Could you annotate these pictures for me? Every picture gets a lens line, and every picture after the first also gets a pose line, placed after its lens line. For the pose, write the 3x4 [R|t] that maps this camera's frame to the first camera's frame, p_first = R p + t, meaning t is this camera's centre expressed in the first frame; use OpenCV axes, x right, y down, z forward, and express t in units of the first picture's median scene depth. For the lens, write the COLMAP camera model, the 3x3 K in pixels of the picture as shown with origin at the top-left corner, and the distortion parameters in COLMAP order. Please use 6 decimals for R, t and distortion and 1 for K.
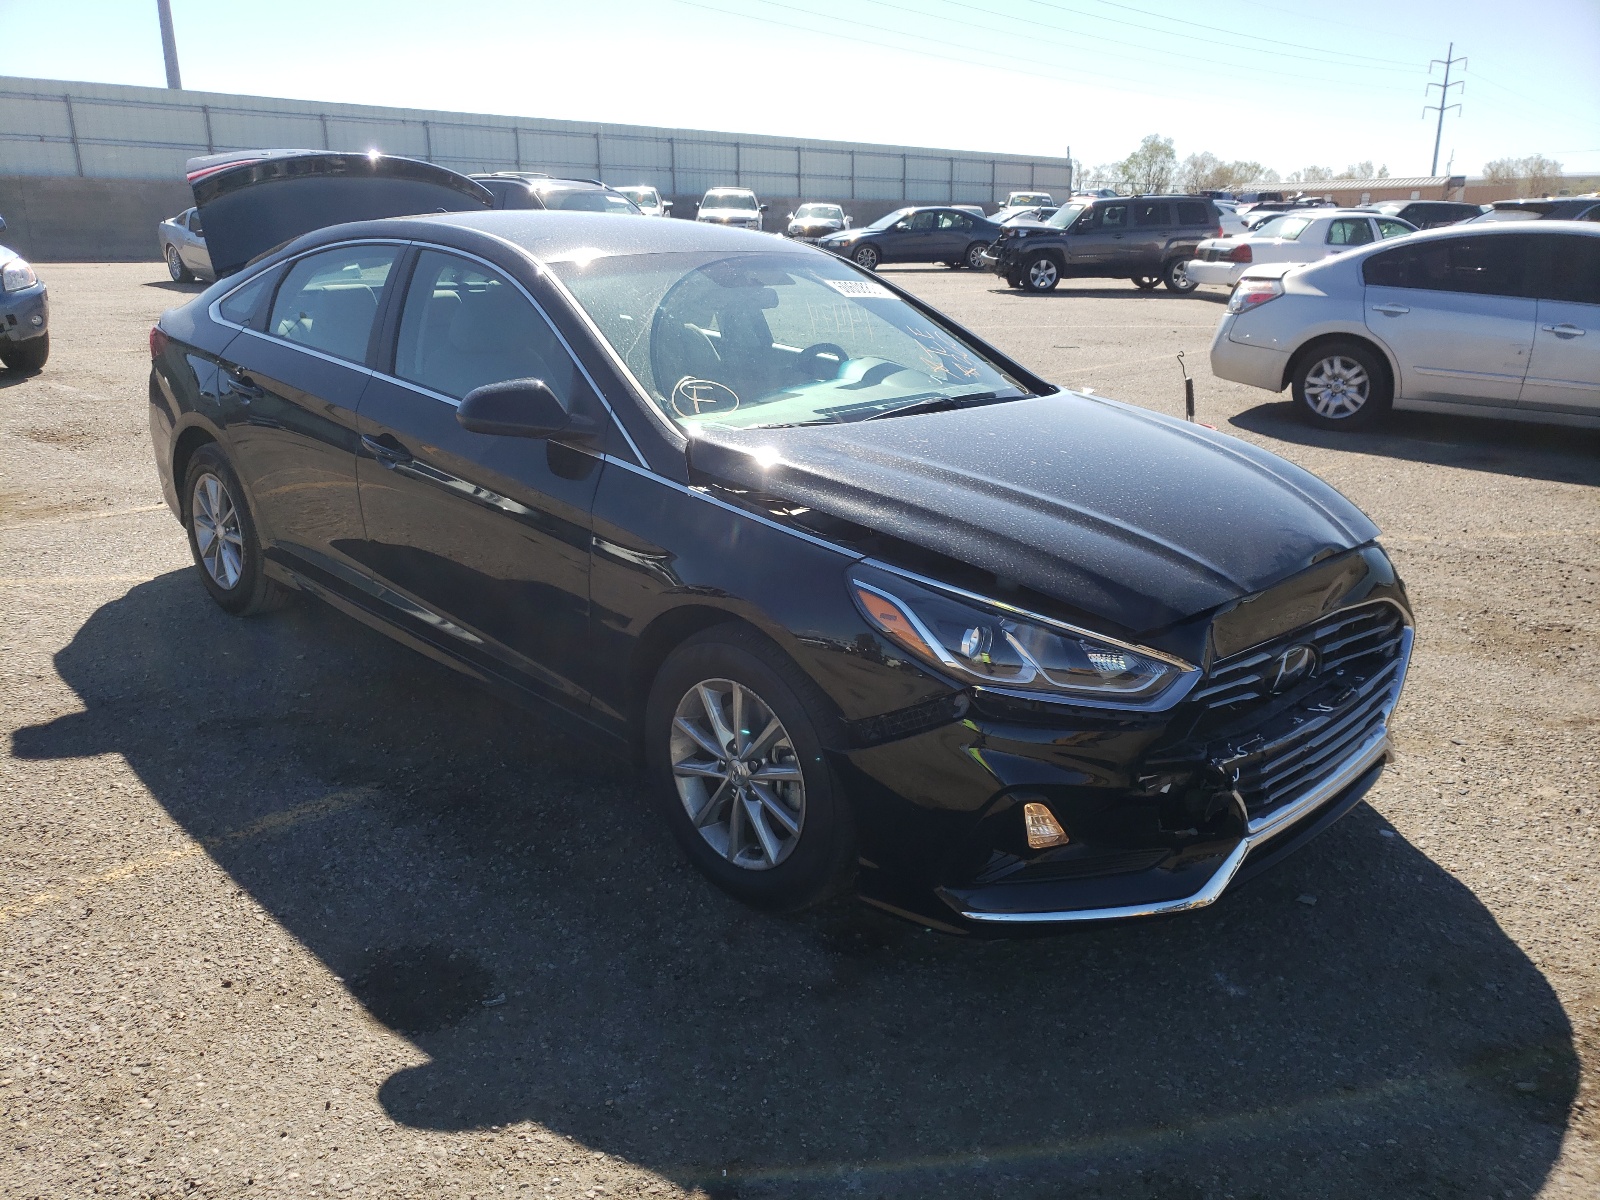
lens RADIAL K [[1242.7, 0, 795.8], [0, 1242.7, 609.3], [0, 0, 1]] dist [-0.001090, 0.003326]
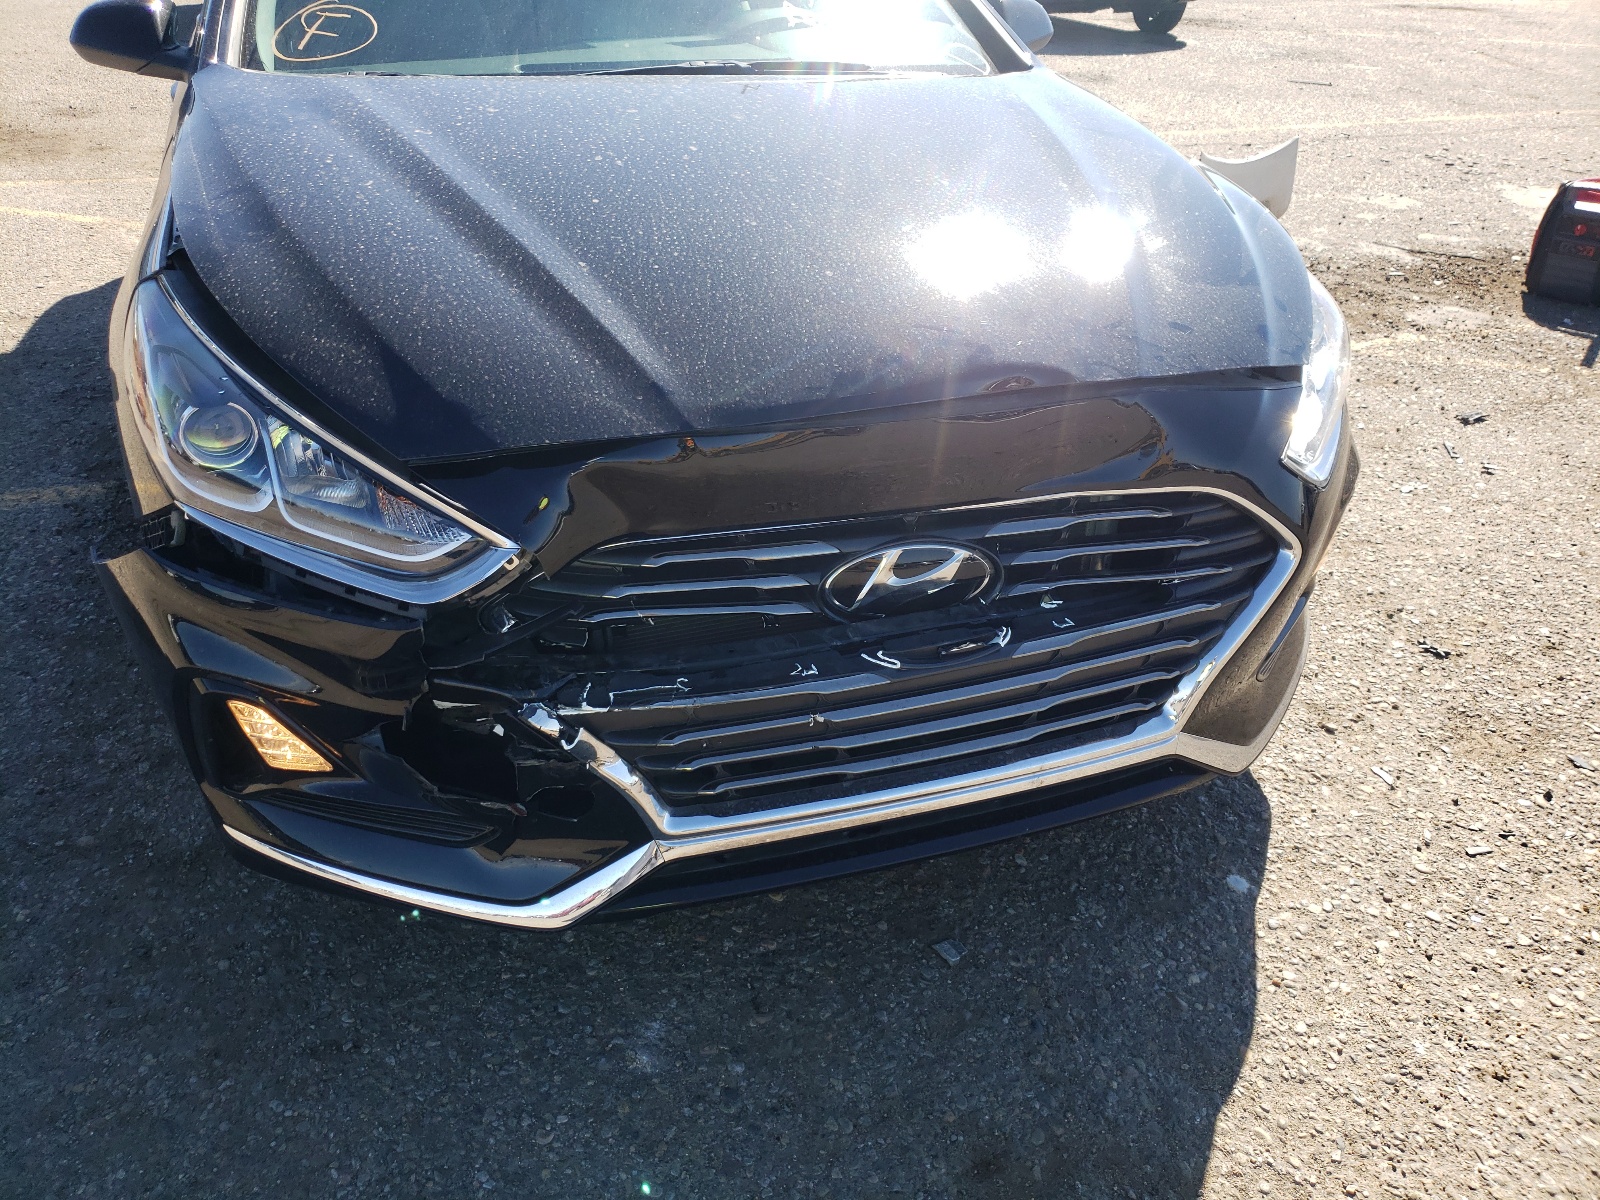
lens RADIAL K [[1242.7, 0, 799.3], [0, 1242.7, 594.7], [0, 0, 1]] dist [-0.001090, 0.003326]
pose [[0.897617, 0.211822, -0.386542, 0.603336], [-0.136346, 0.967382, 0.213498, -0.062393], [0.419158, -0.138936, 0.897220, 0.496592]]
